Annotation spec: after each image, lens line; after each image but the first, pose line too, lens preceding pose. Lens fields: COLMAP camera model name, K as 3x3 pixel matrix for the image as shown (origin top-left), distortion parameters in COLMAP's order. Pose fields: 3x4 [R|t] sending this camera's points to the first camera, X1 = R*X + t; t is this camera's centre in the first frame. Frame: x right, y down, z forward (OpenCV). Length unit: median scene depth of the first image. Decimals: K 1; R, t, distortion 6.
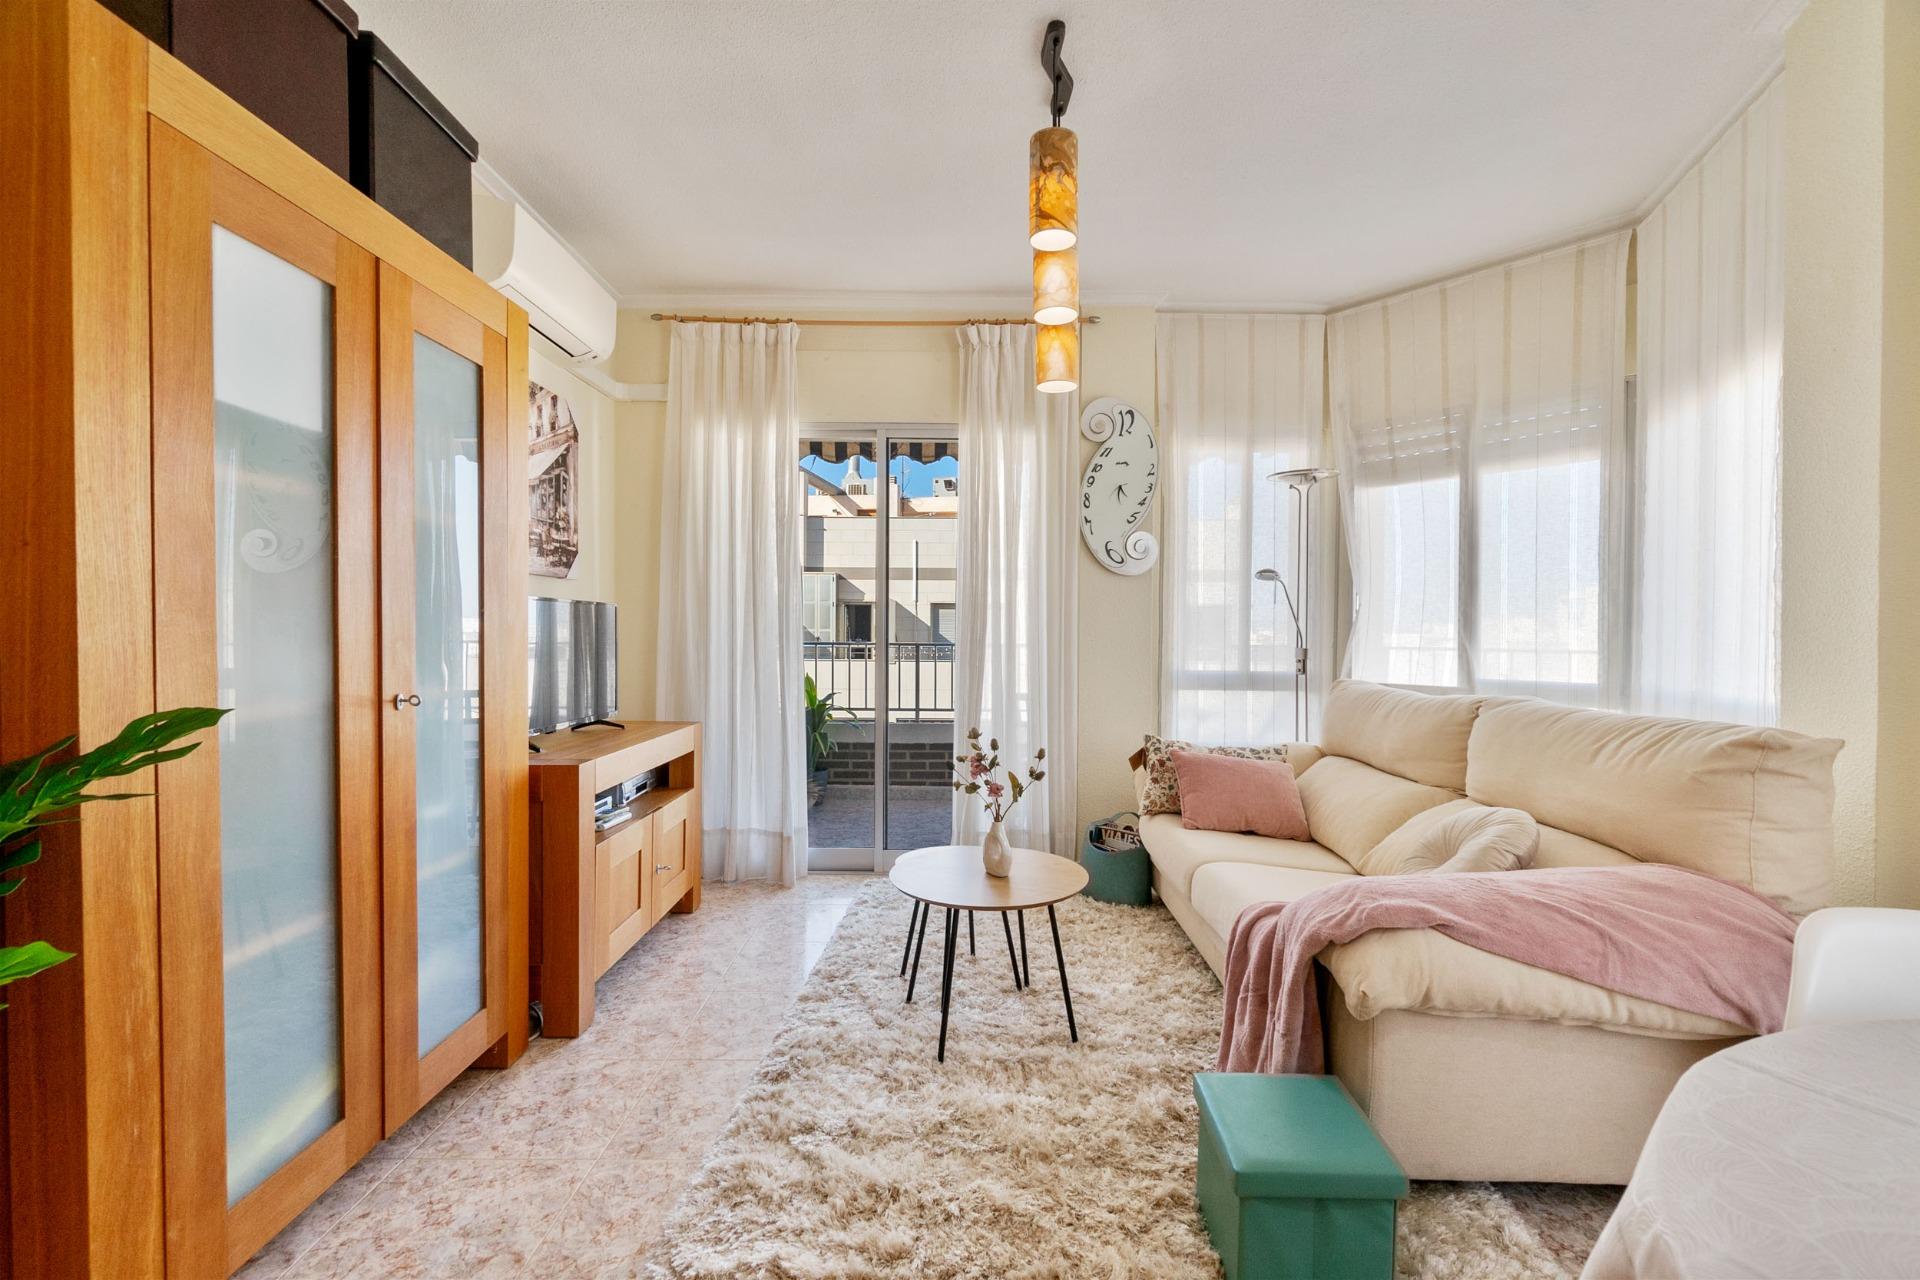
lens RADIAL K [[823.4, 0, 957.7], [0, 823.4, 662.7], [0, 0, 1]] dist [-0.001108, 0.000031]
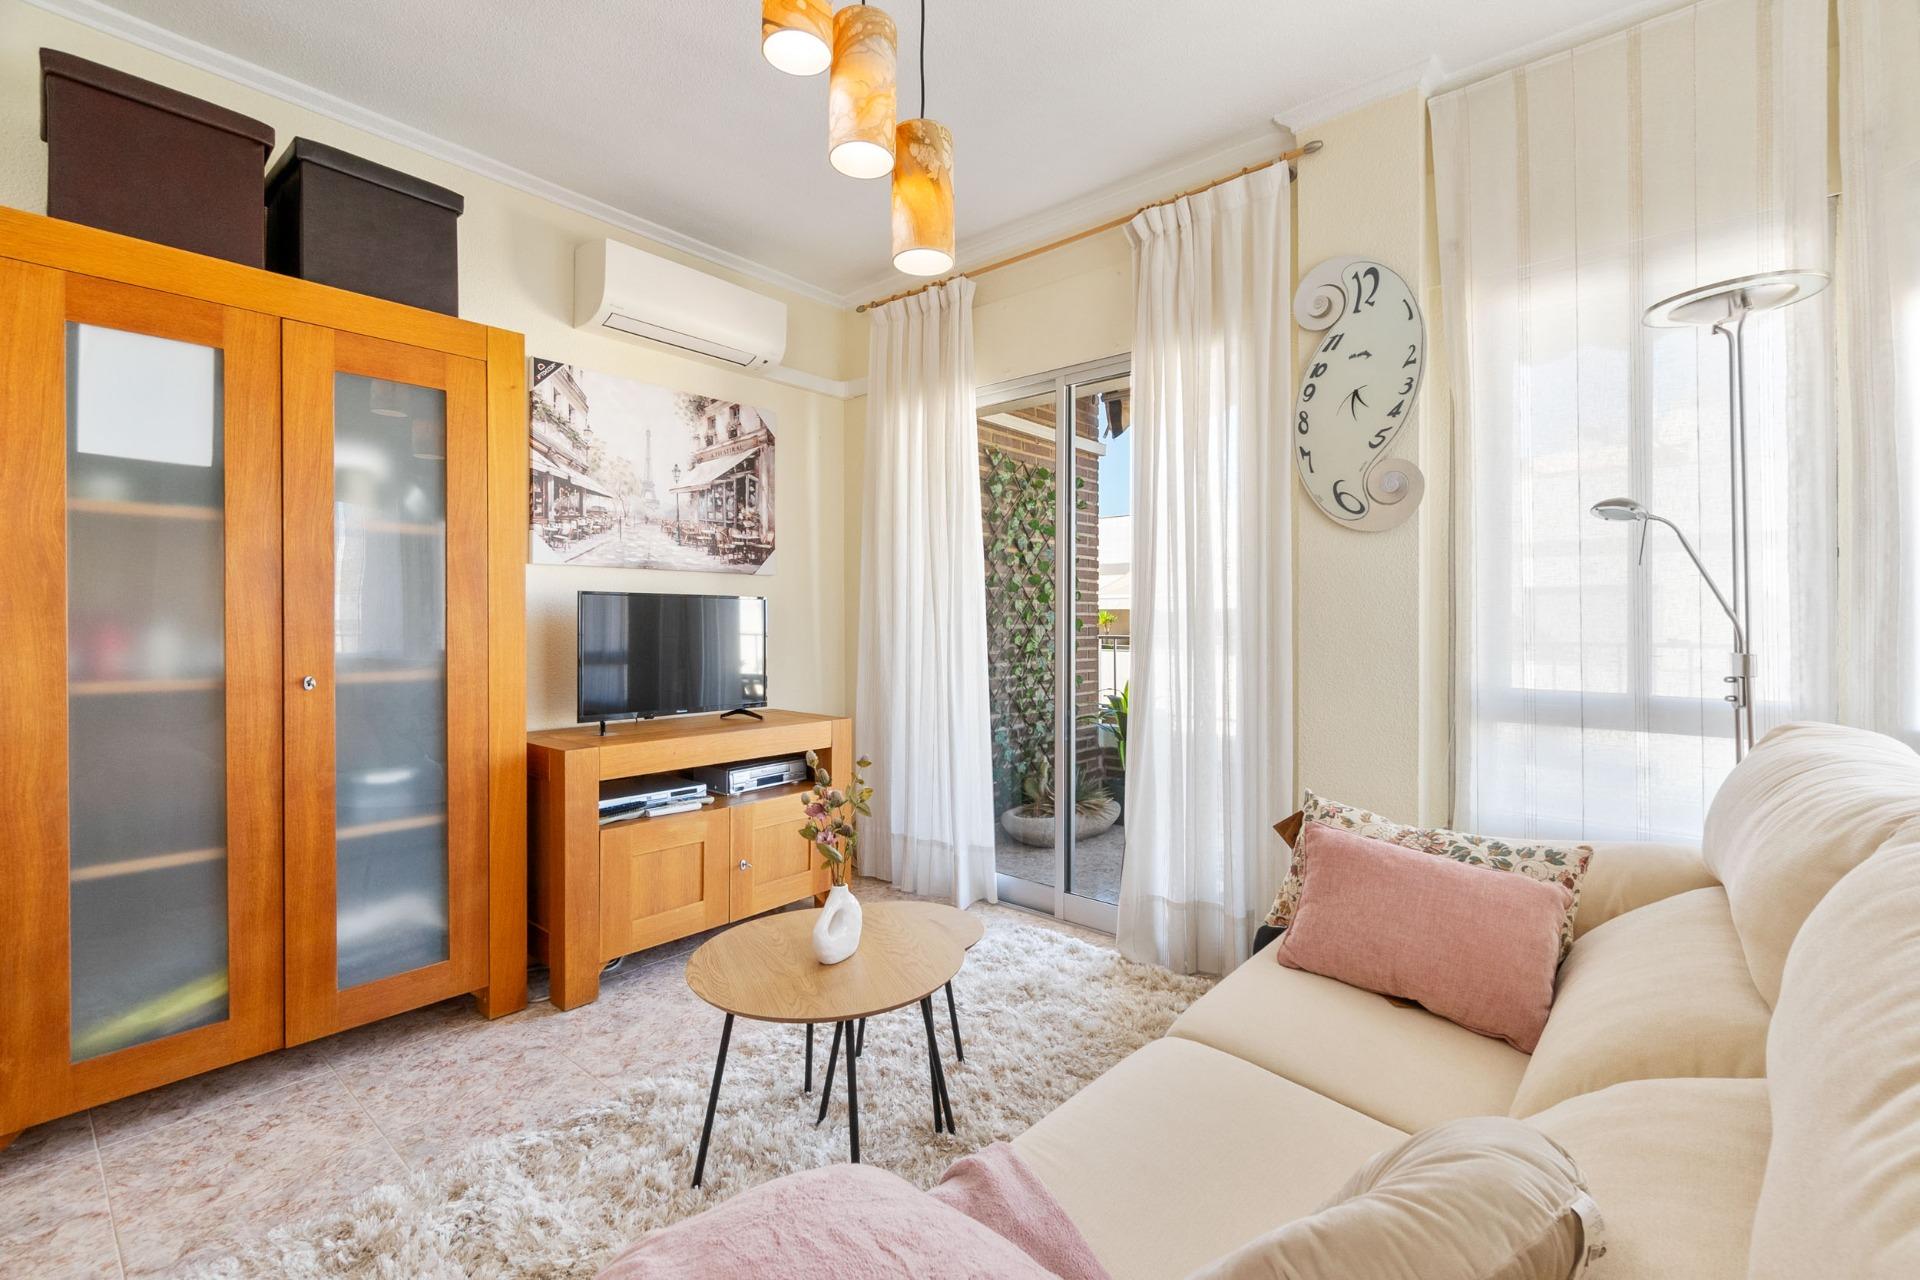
lens RADIAL K [[827.8, 0, 958.8], [0, 827.8, 635.8], [0, 0, 1]] dist [-0.009162, 0.000660]
pose [[0.760787, 0.005412, -0.648980, 0.426417], [-0.021262, 0.999636, -0.016589, -0.011264], [0.648654, 0.026419, 0.760625, 0.367930]]
